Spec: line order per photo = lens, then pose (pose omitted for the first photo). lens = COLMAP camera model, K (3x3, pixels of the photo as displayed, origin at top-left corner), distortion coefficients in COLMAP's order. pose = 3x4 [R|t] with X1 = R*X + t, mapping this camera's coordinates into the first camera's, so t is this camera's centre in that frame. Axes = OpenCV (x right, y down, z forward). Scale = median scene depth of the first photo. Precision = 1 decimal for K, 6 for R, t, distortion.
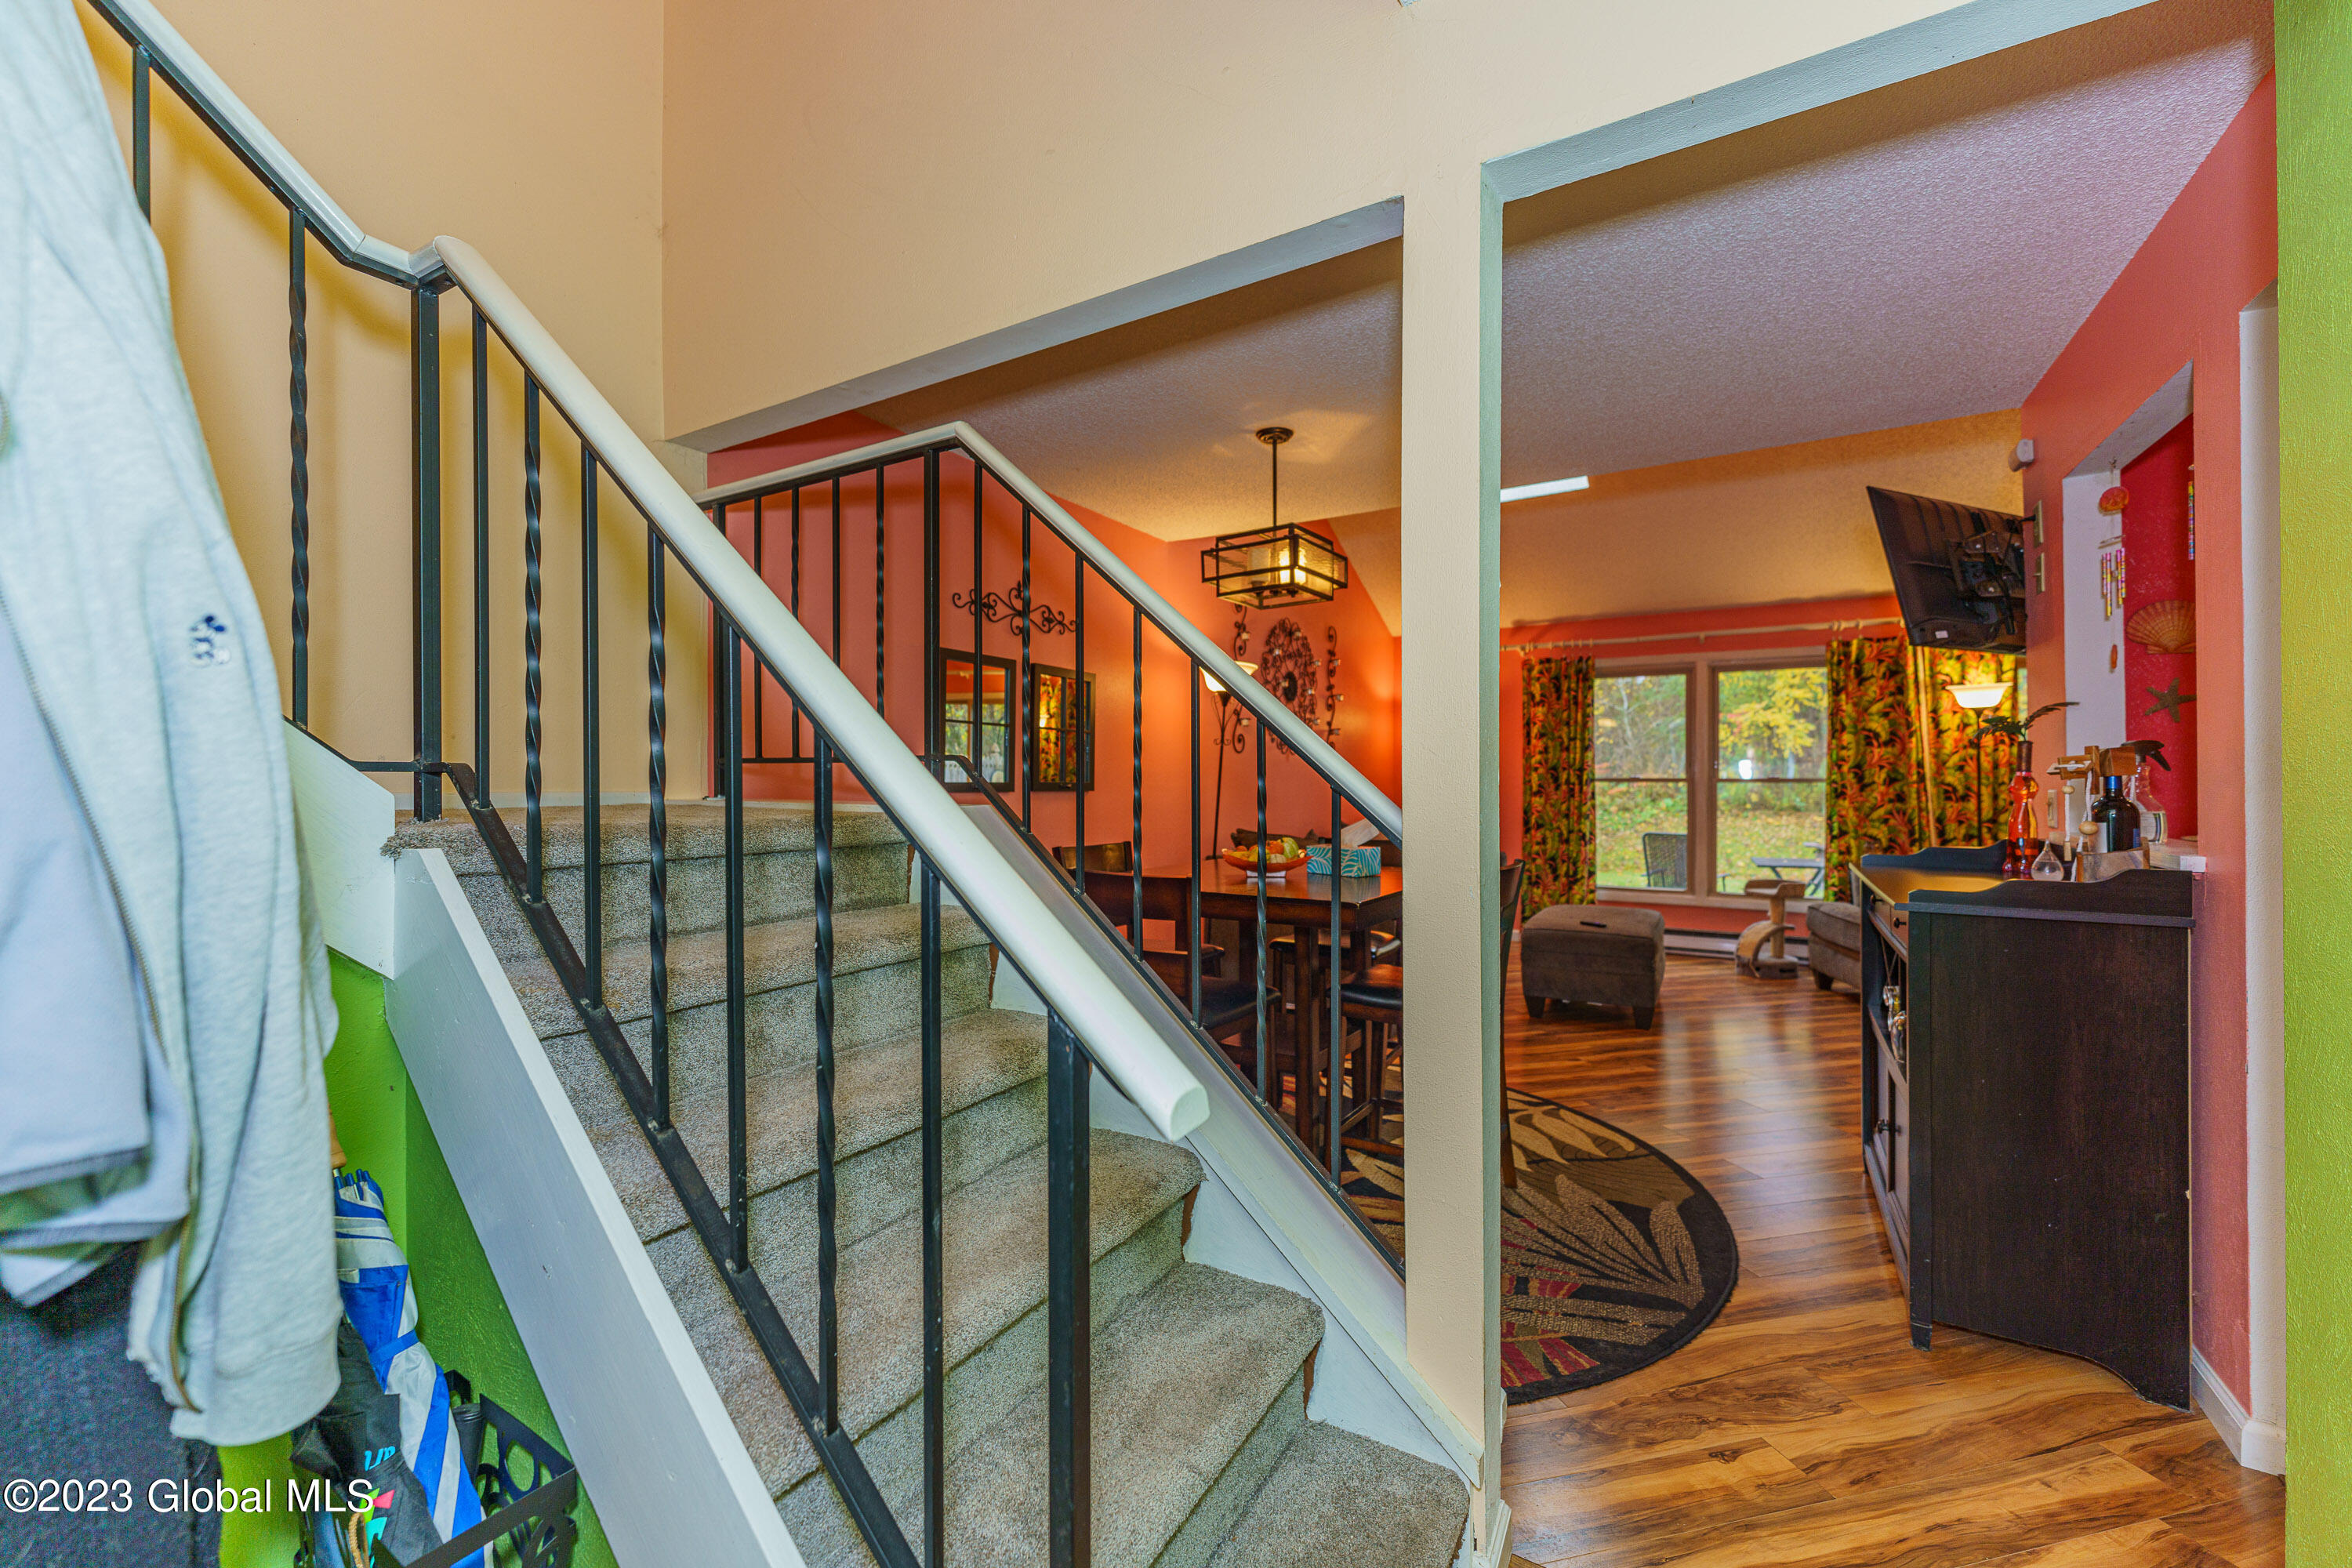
lens RADIAL K [[935.9, 0, 1177.9], [0, 935.9, 775.8], [0, 0, 1]] dist [0.003343, -0.000915]
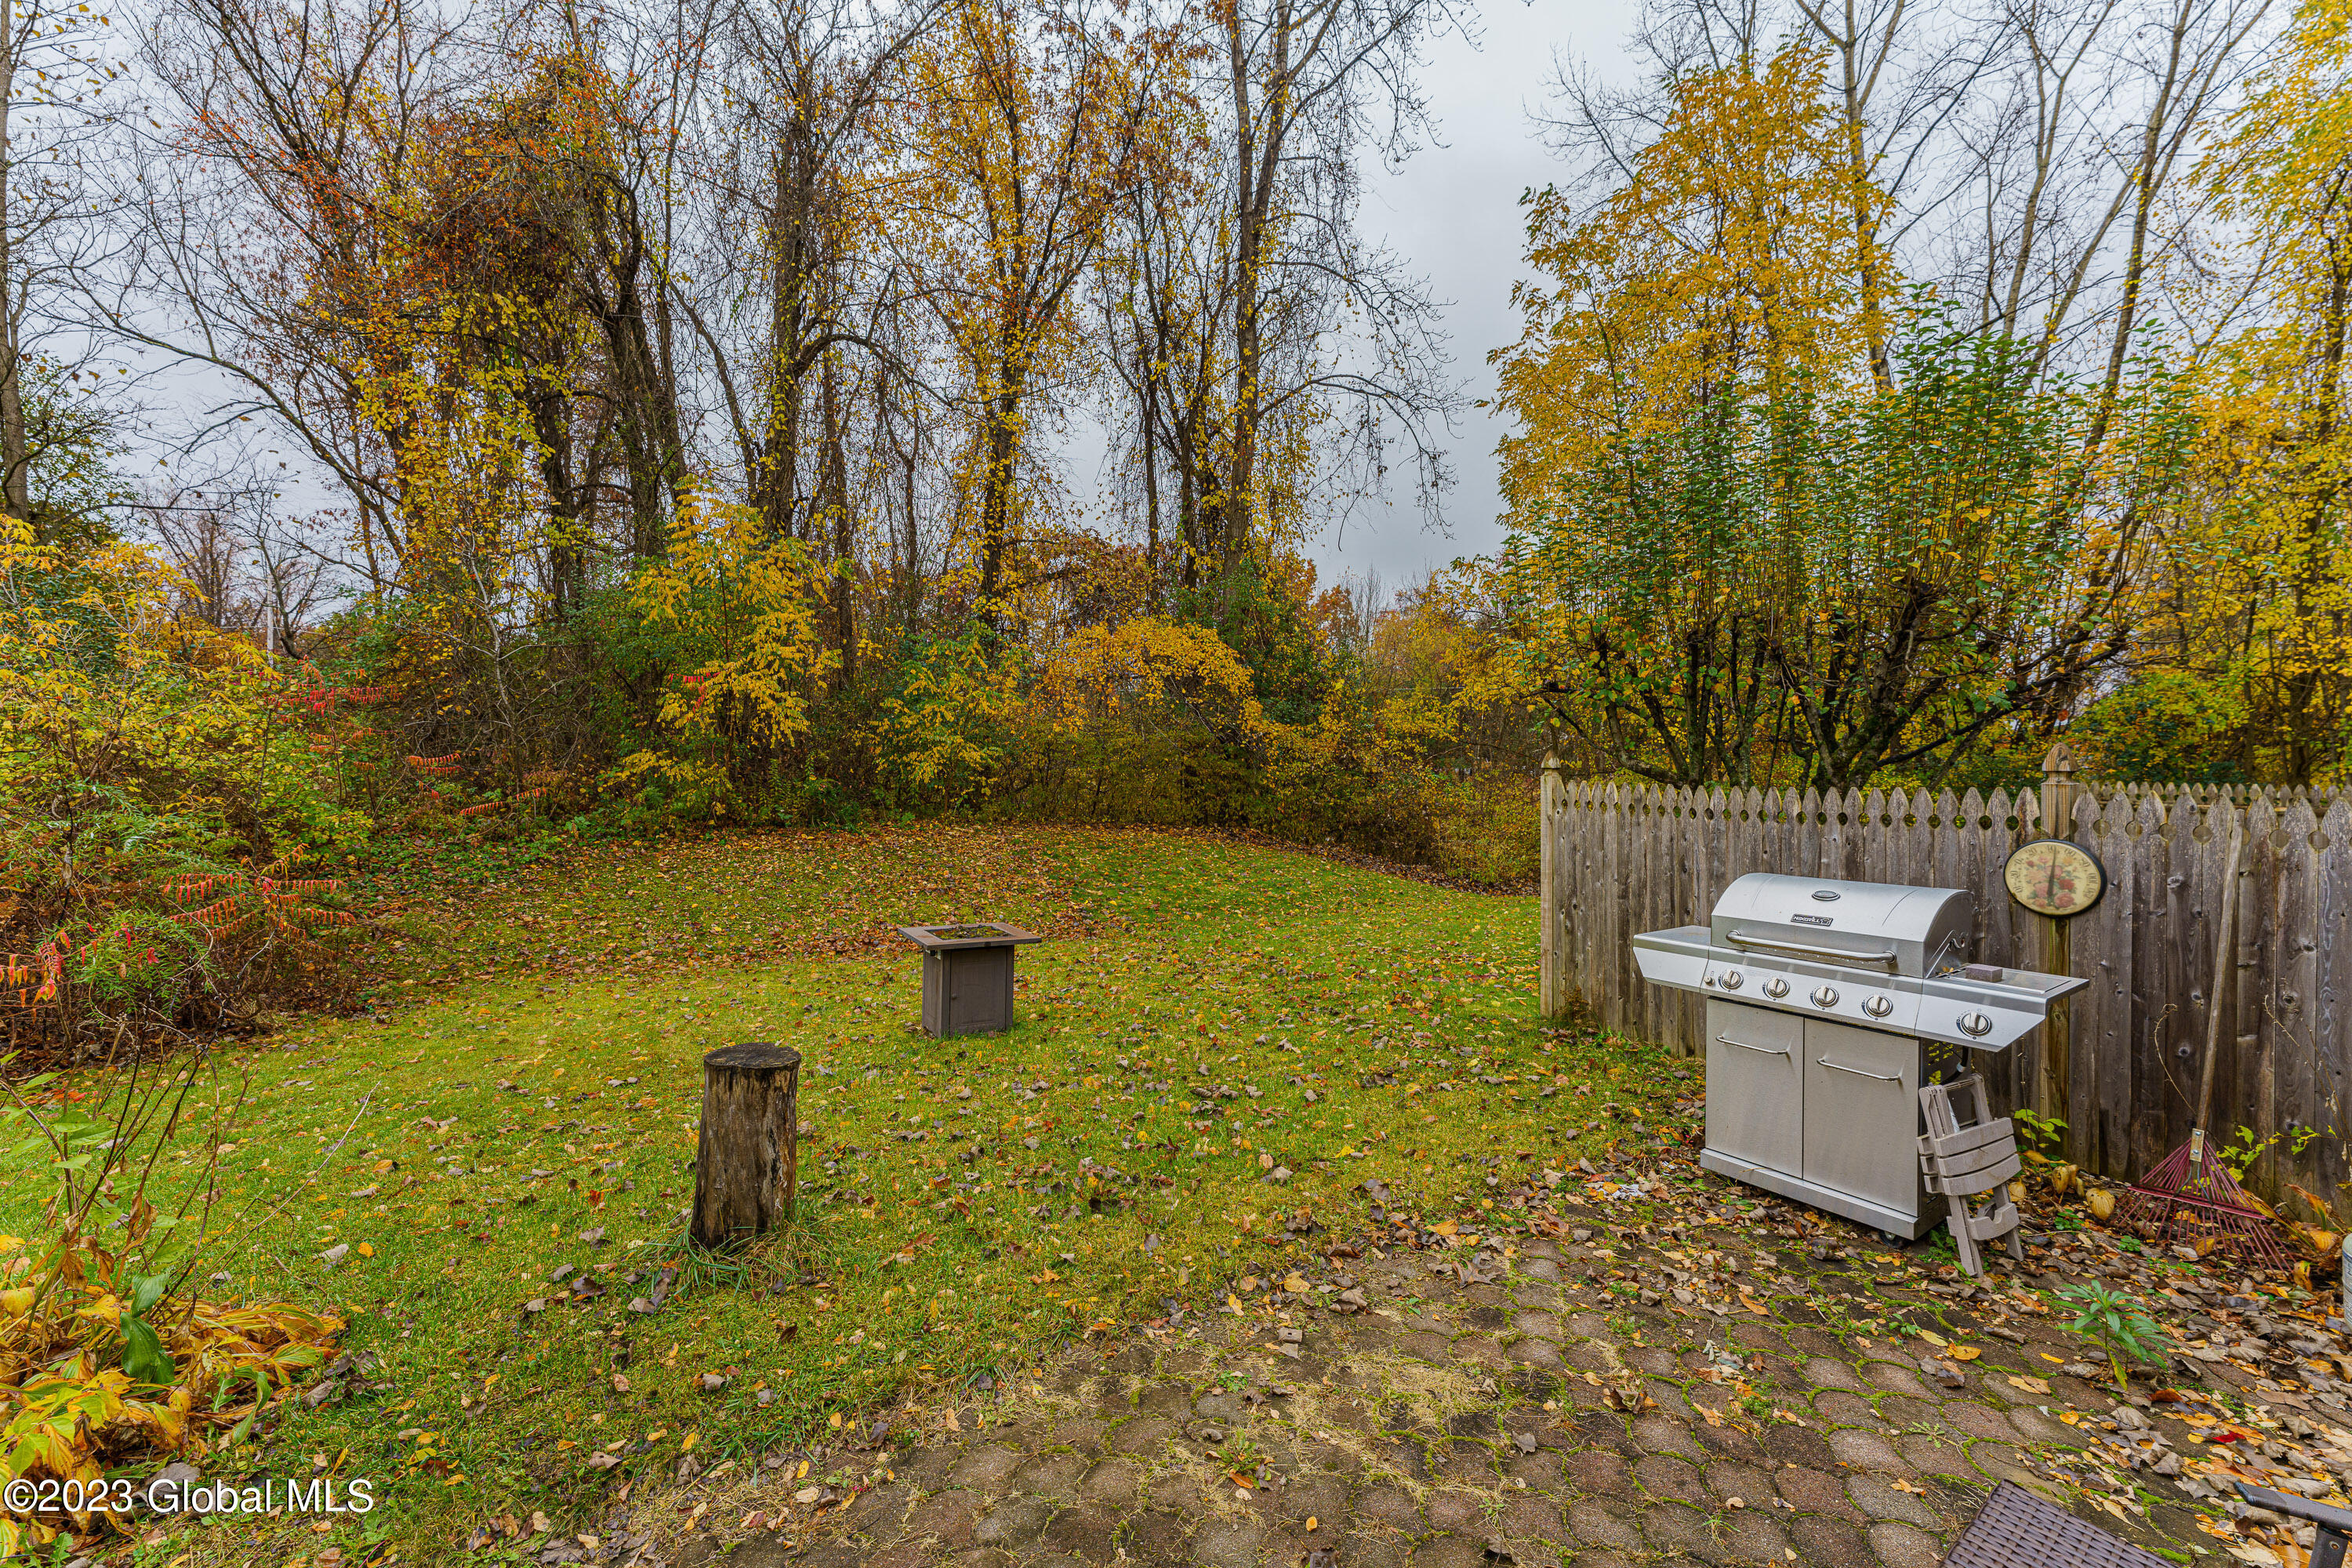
lens RADIAL K [[935.9, 0, 1174.5], [0, 935.9, 777.0], [0, 0, 1]] dist [0.003343, -0.000915]
pose [[0.478667, -0.011664, 0.877919, 0.576003], [-0.006554, 0.999836, 0.016857, -0.033297], [-0.877972, -0.013823, 0.478512, 1.205781]]
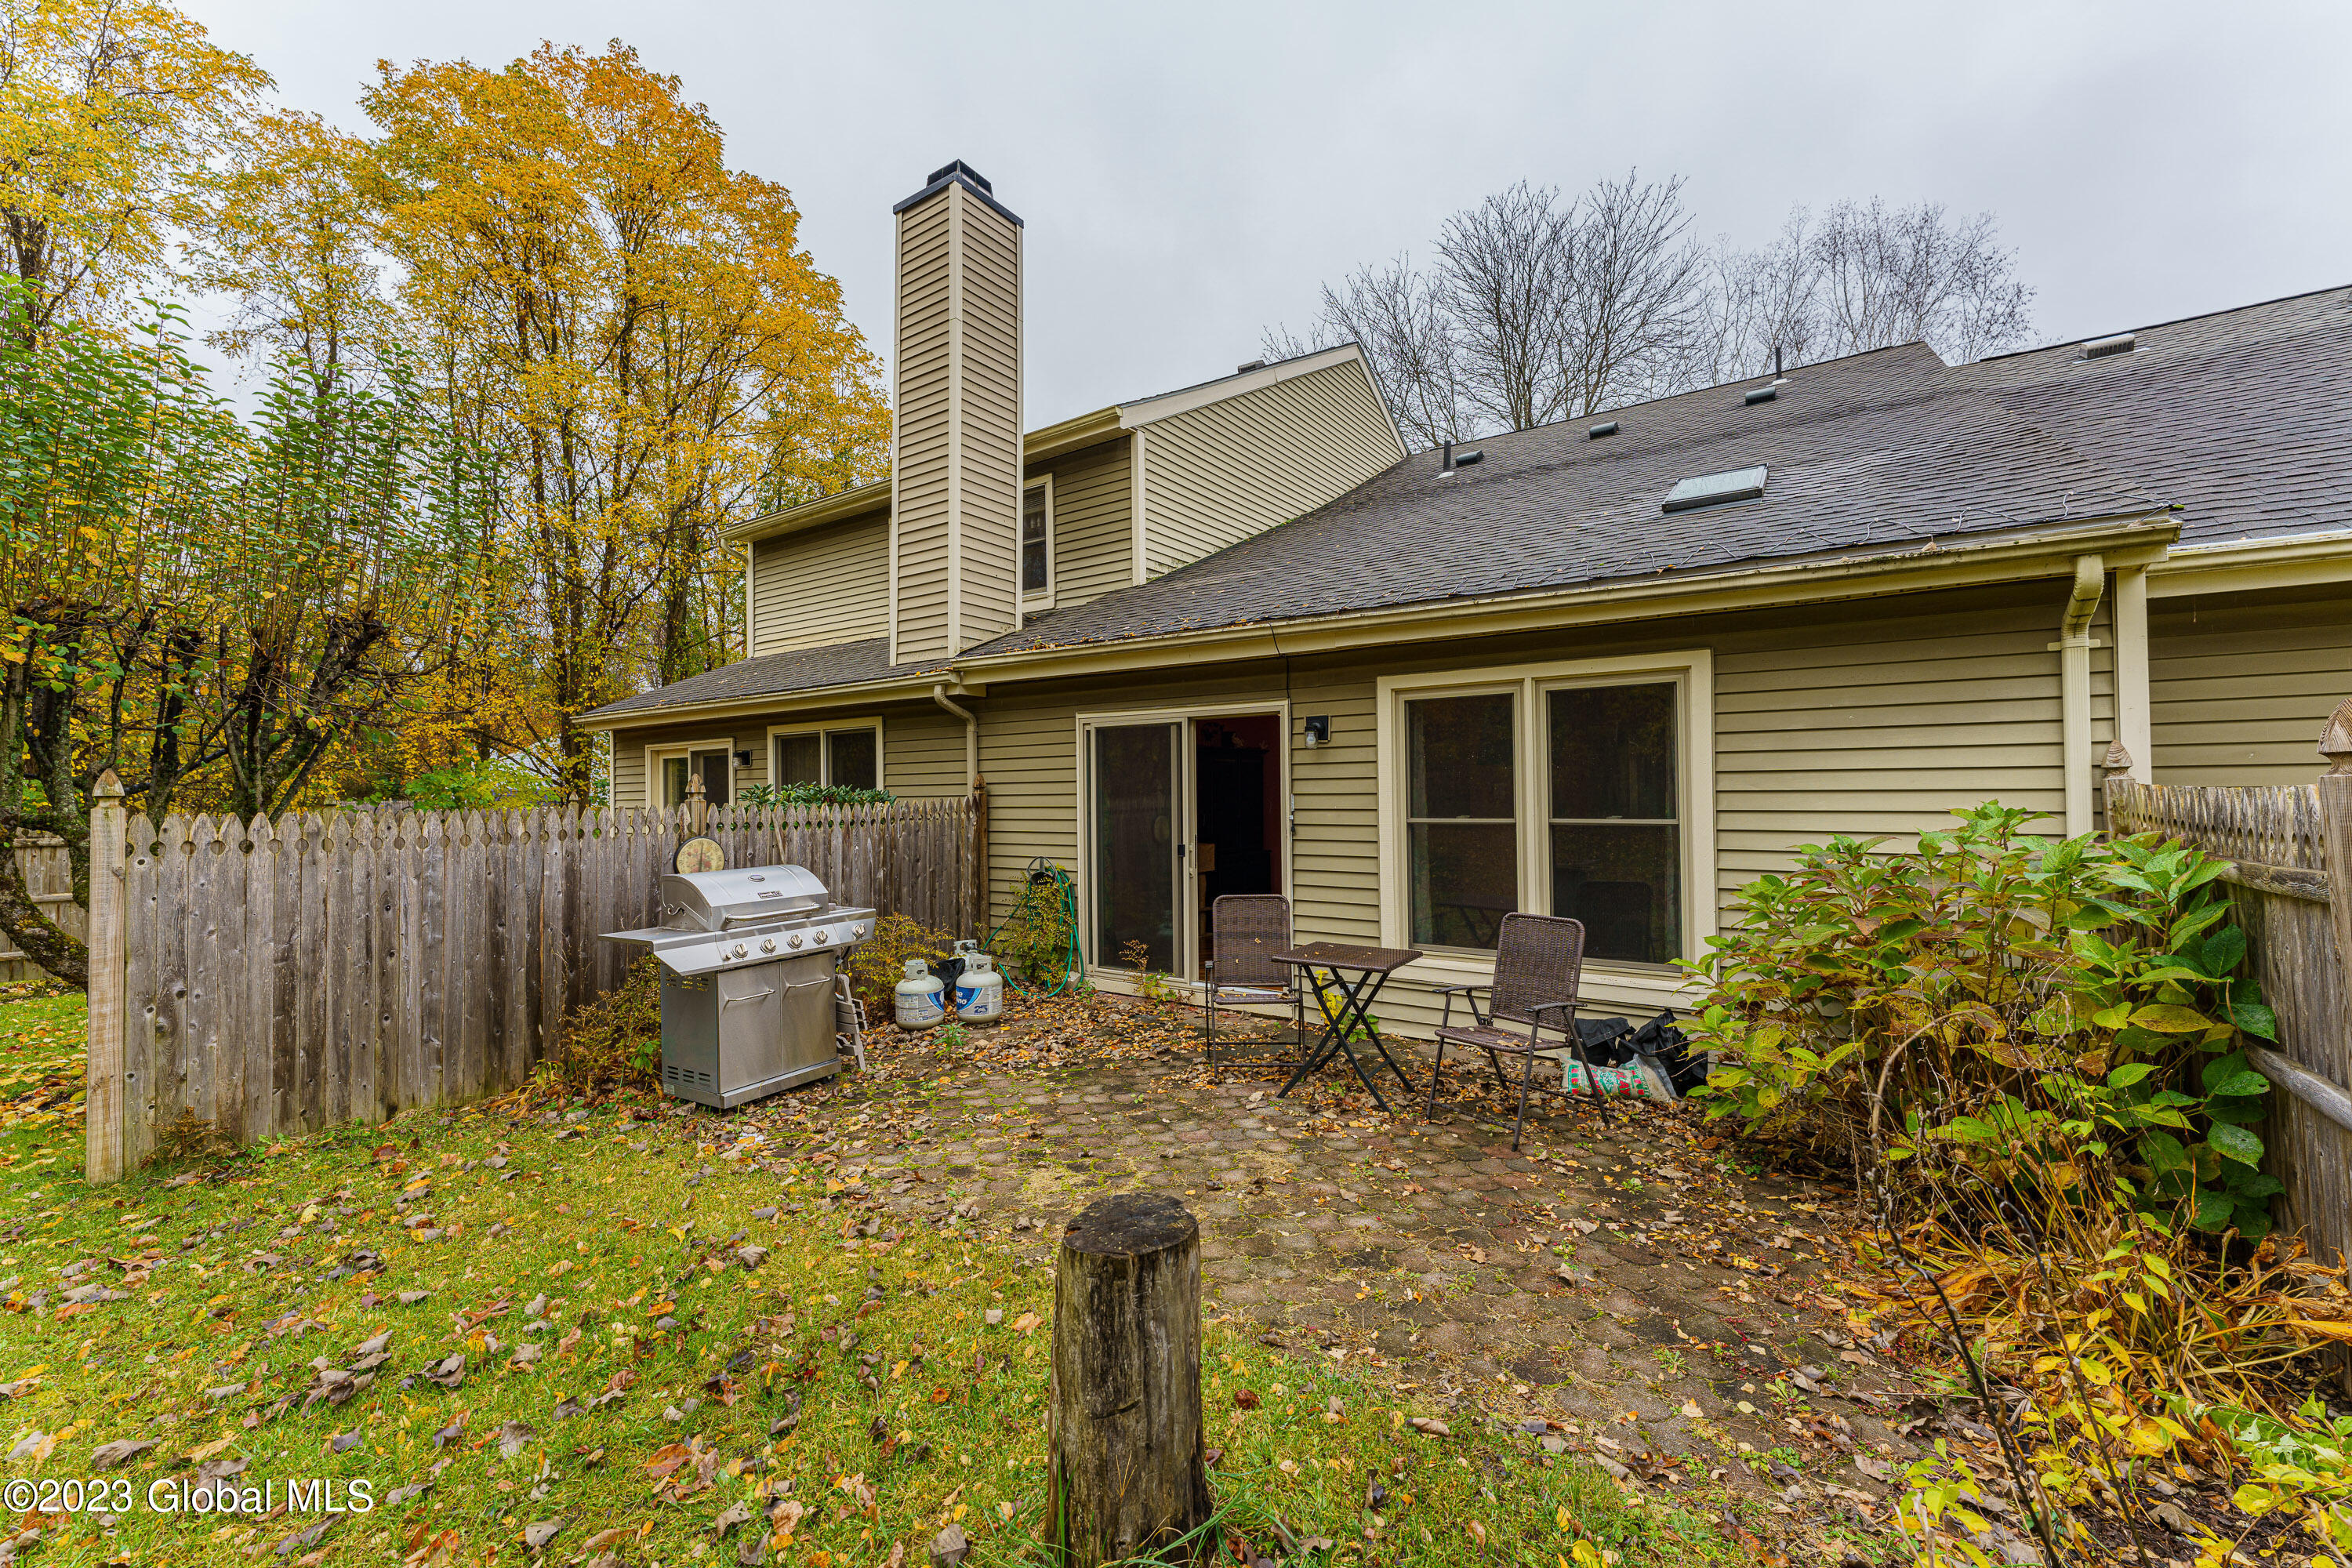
lens RADIAL K [[935.9, 0, 1185.3], [0, 935.9, 783.8], [0, 0, 1]] dist [0.003343, -0.000915]
pose [[-0.998697, 0.011803, 0.049642, 0.839996], [0.011125, 0.999842, -0.013898, -0.021140], [-0.049798, -0.013328, -0.998670, 1.884450]]
